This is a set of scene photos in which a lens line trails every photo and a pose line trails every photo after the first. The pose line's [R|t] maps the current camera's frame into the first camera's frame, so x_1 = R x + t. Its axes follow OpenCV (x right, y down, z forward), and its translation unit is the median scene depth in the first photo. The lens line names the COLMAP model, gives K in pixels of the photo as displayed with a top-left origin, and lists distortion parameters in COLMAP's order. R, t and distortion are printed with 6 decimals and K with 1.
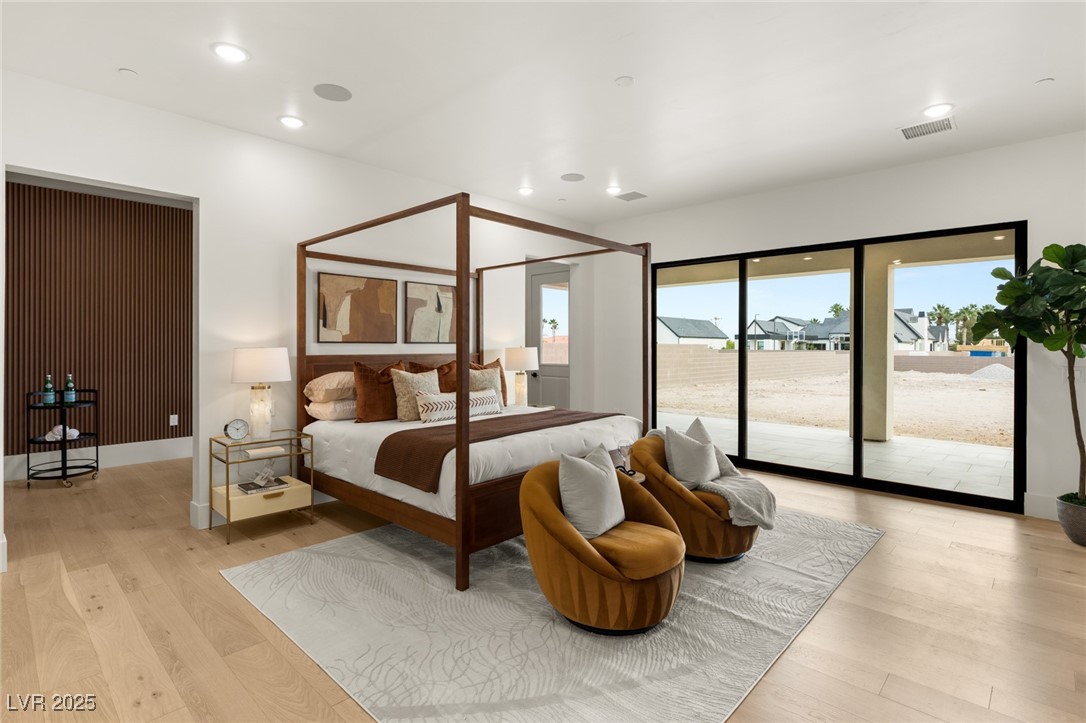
lens RADIAL K [[525.6, 0, 543.0], [0, 525.6, 361.5], [0, 0, 1]] dist [0.001904, 0.000777]
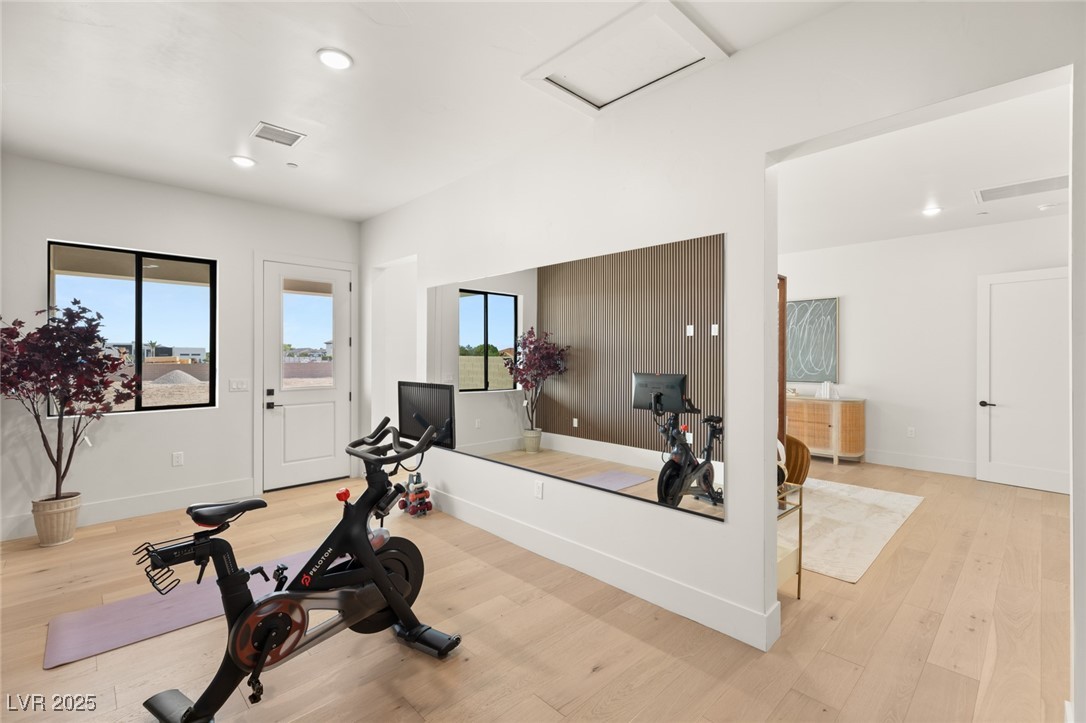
lens RADIAL K [[479.9, 0, 543.0], [0, 479.9, 361.5], [0, 0, 1]] dist [-0.000895, -0.000368]
pose [[0.048019, -0.007698, 0.998817, -1.671137], [0.028330, 0.999578, 0.006342, -0.066903], [-0.998445, 0.027992, 0.048217, 1.637572]]
